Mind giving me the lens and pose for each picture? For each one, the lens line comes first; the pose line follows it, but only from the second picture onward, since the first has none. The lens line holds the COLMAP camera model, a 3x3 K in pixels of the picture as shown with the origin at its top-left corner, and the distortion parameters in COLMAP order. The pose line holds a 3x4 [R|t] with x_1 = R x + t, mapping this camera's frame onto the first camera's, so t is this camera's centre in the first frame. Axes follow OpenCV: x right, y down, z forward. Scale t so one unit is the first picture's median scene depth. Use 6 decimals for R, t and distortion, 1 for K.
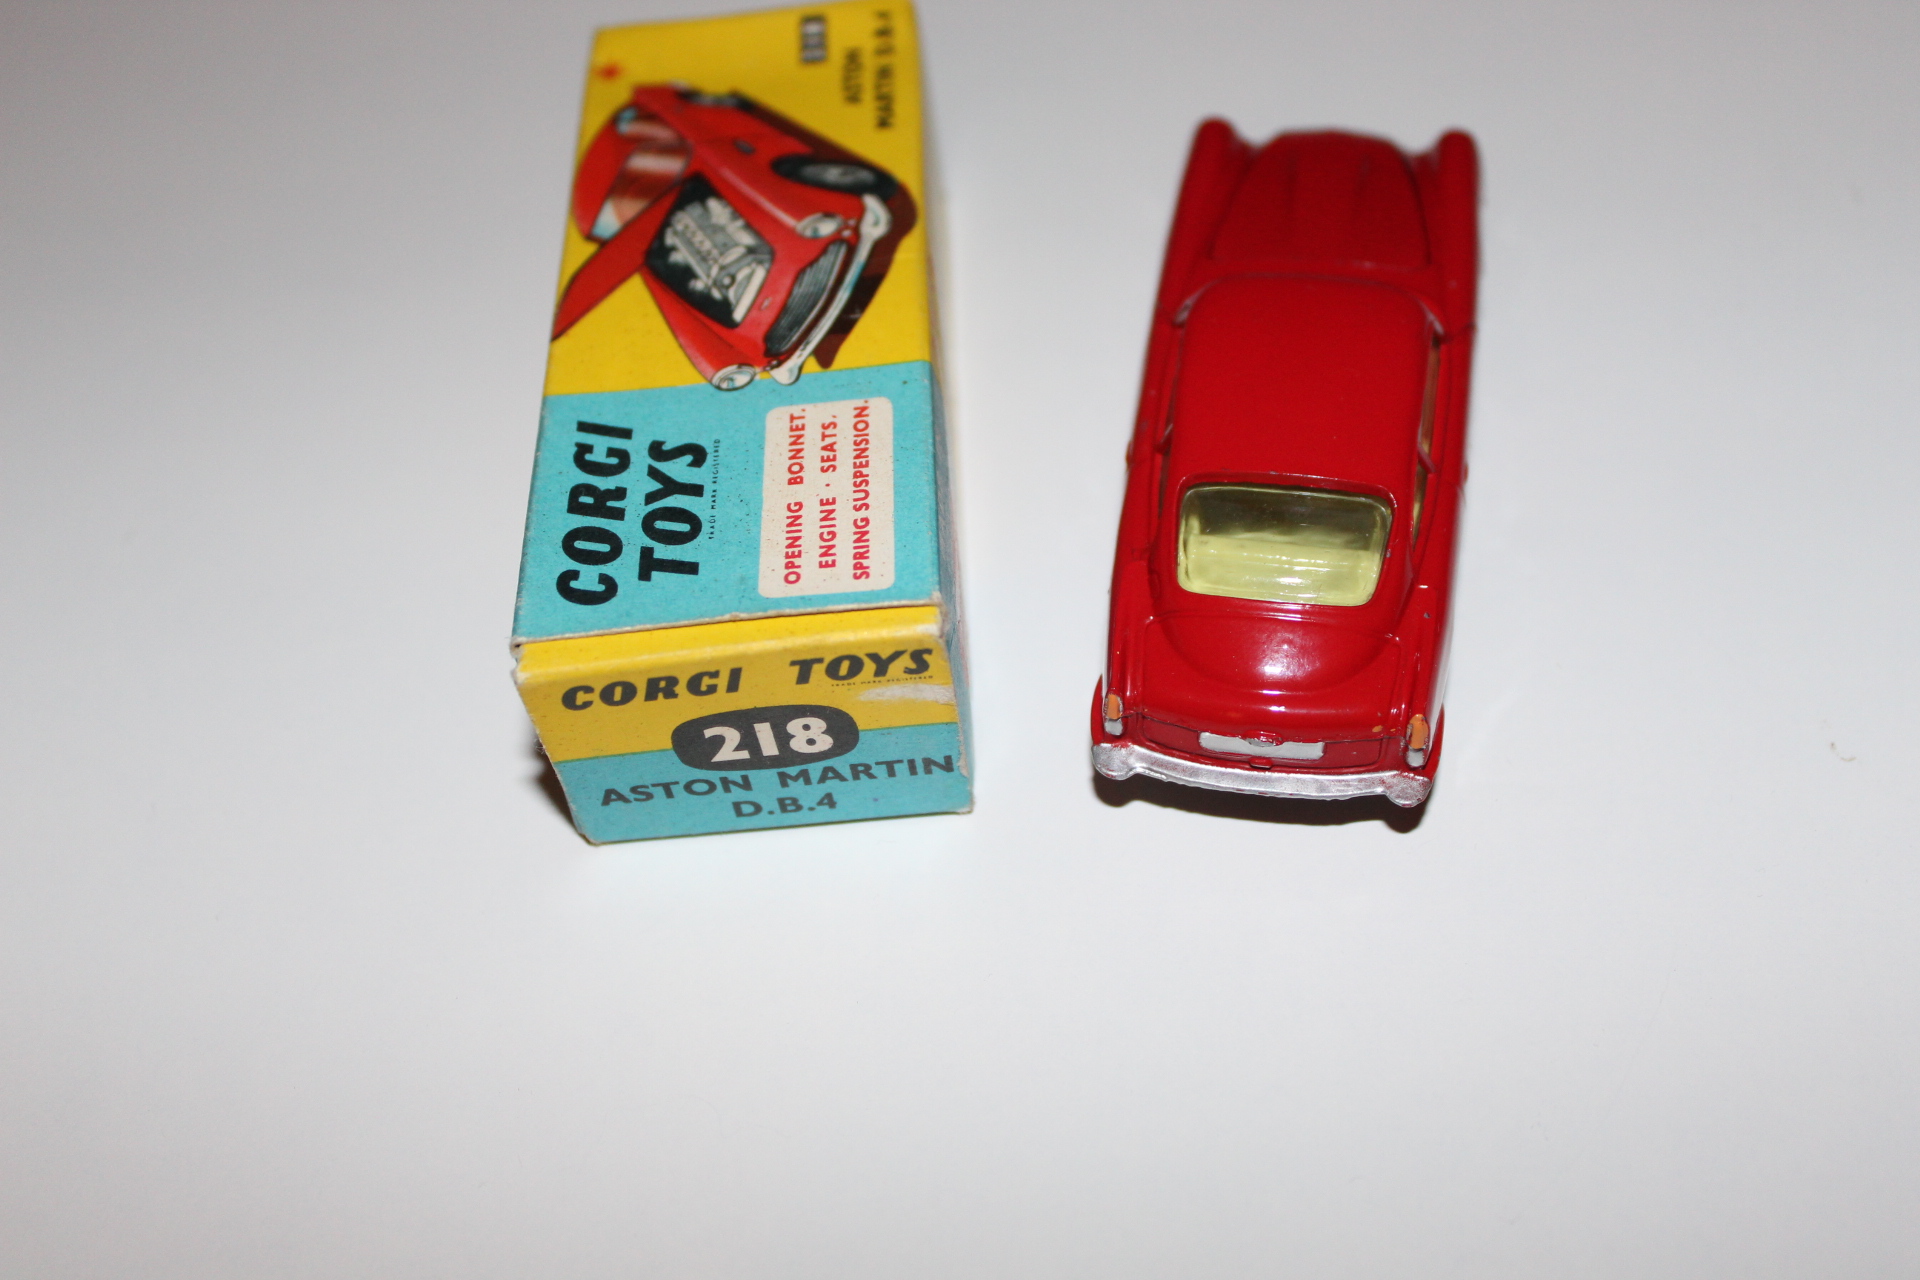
lens RADIAL K [[2271.5, 0, 960.0], [0, 2271.5, 640.0], [0, 0, 1]] dist [-0.095007, -0.001260]
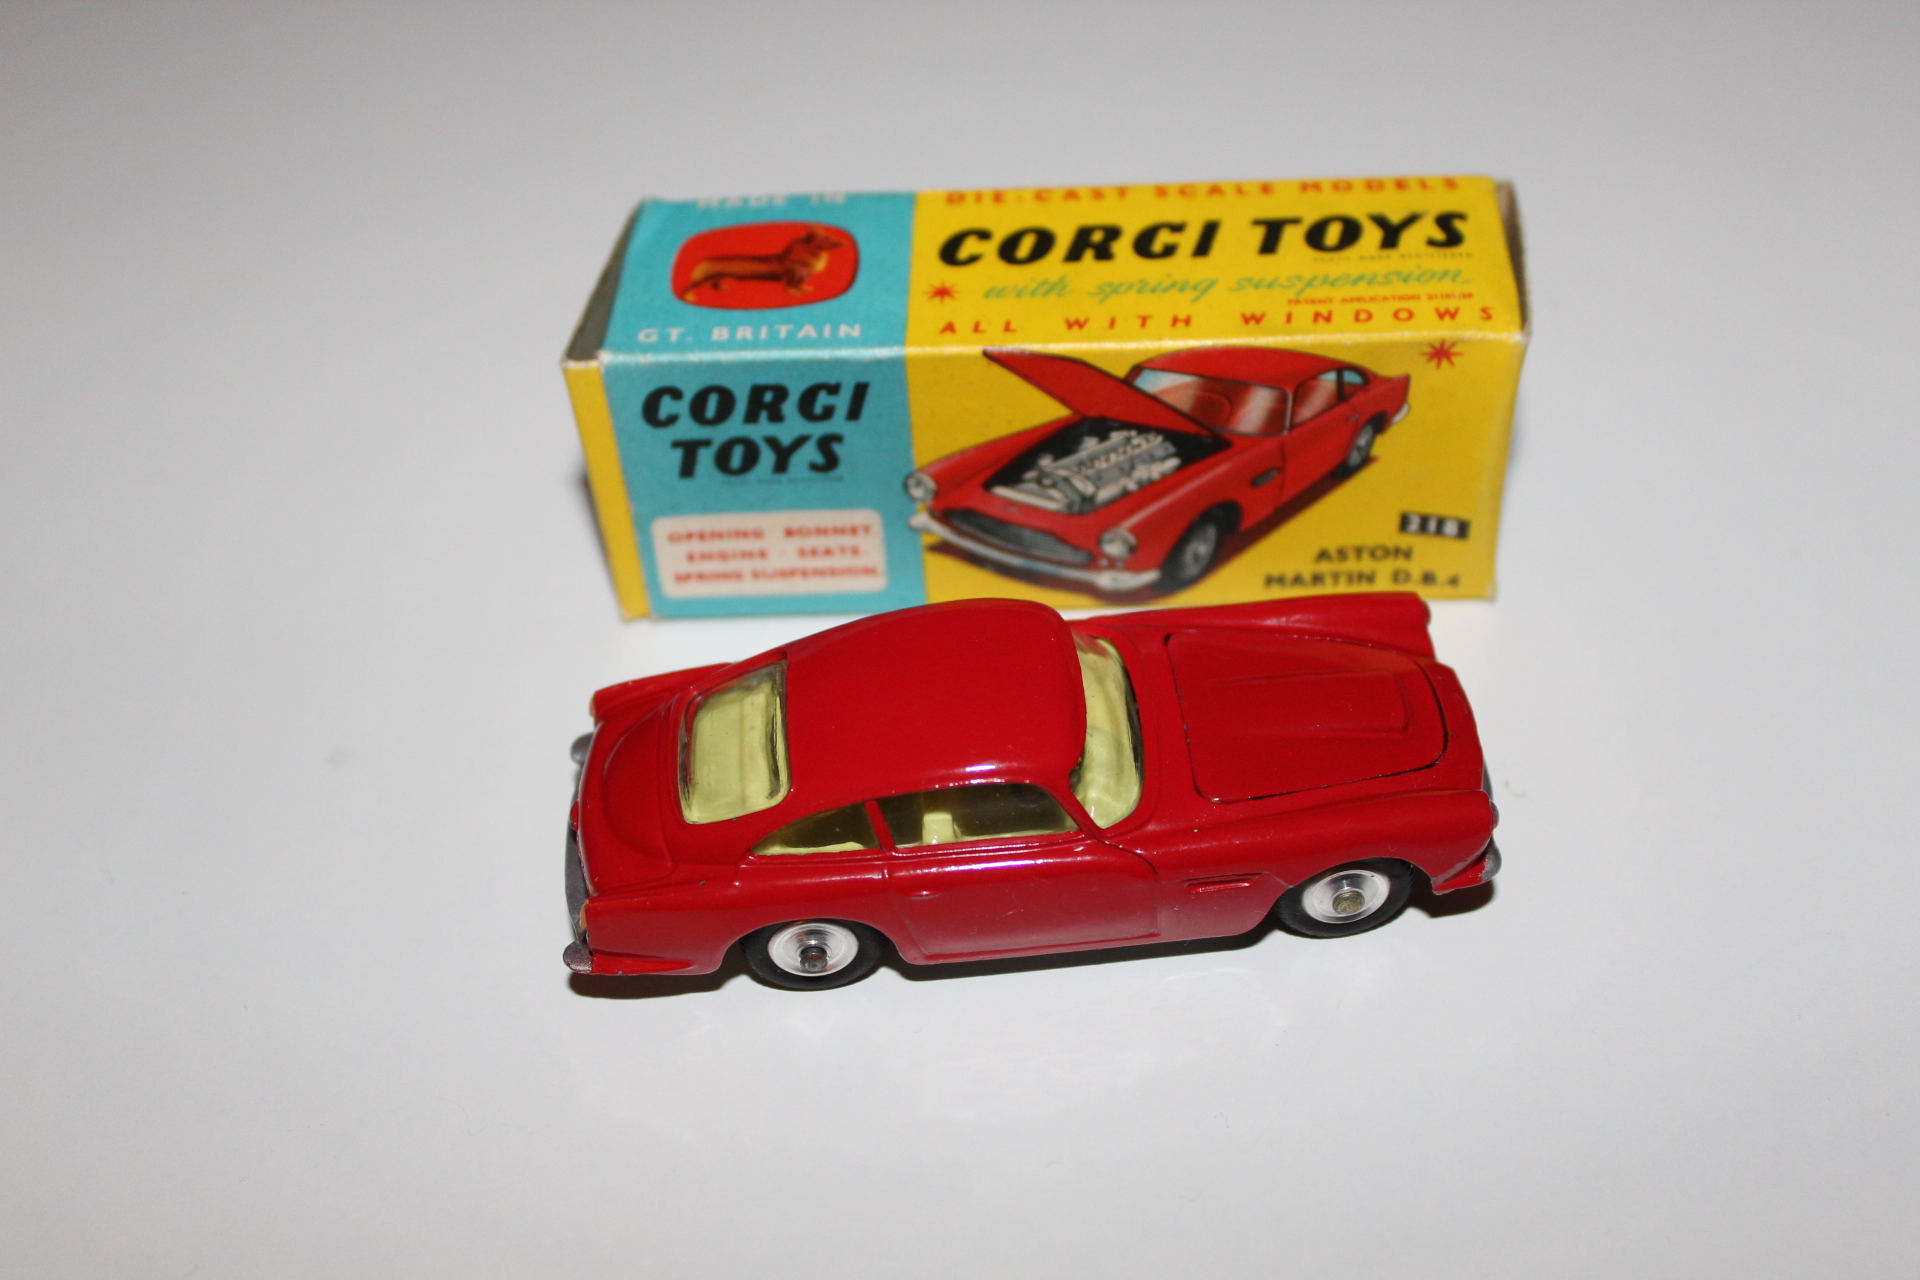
lens RADIAL K [[2271.5, 0, 960.0], [0, 2271.5, 640.0], [0, 0, 1]] dist [-0.095007, -0.001260]
pose [[0.020690, 0.635343, 0.771952, -0.918167], [-0.736710, -0.512292, 0.441379, -0.664345], [0.675892, -0.577837, 0.457465, 0.455854]]
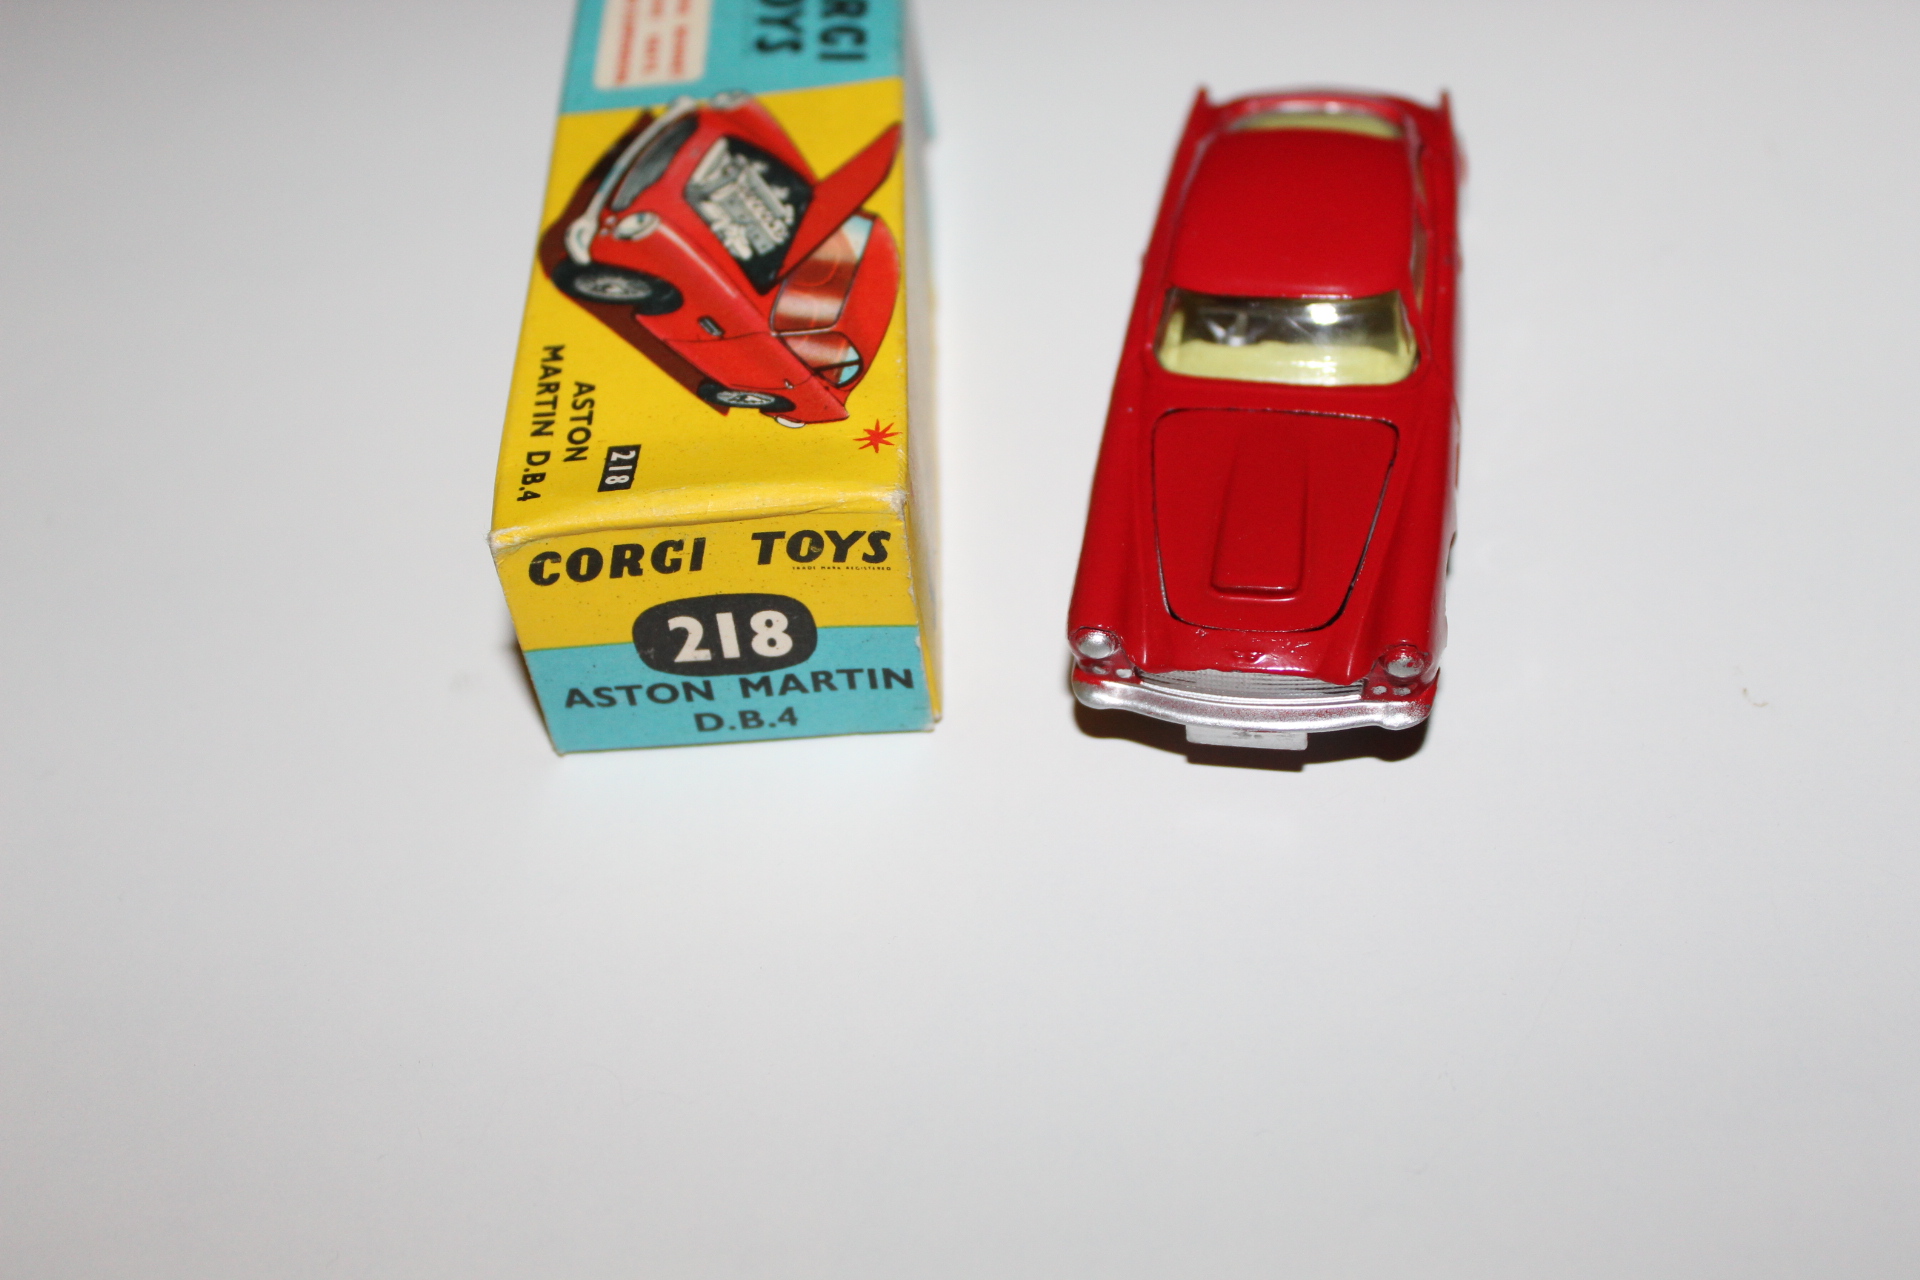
lens RADIAL K [[2271.5, 0, 960.0], [0, 2271.5, 640.0], [0, 0, 1]] dist [-0.095007, -0.001260]
pose [[-0.979269, 0.122560, 0.161281, -0.356581], [0.144280, -0.136838, 0.980030, -1.219300], [0.142182, 0.982982, 0.116319, 1.147301]]
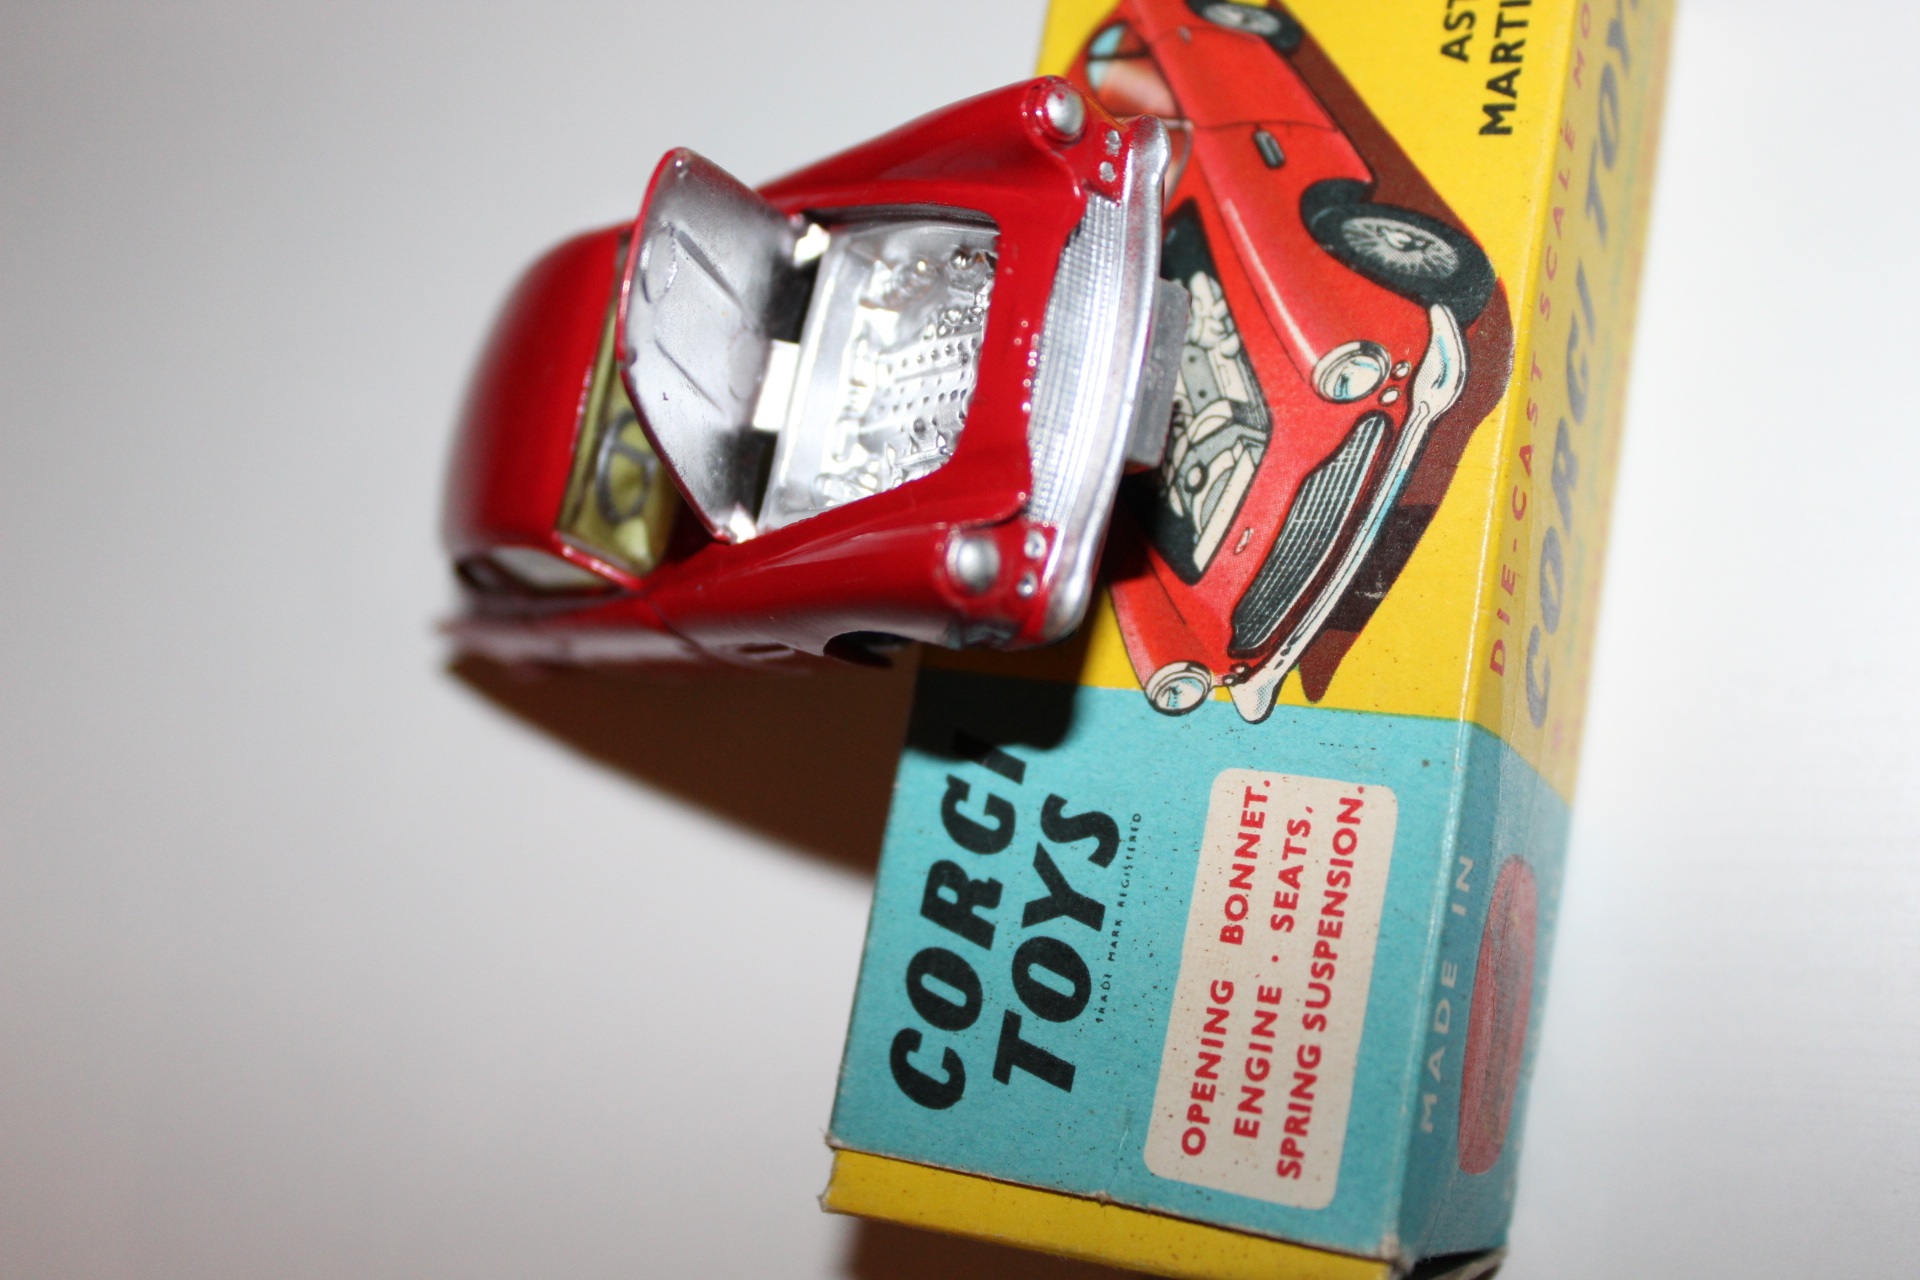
lens RADIAL K [[2271.5, 0, 960.0], [0, 2271.5, 640.0], [0, 0, 1]] dist [-0.095007, -0.001260]
pose [[0.914496, 0.137696, -0.380444, 0.090236], [0.063381, 0.879941, 0.470836, -0.440824], [0.399600, -0.454690, 0.795975, 0.458632]]
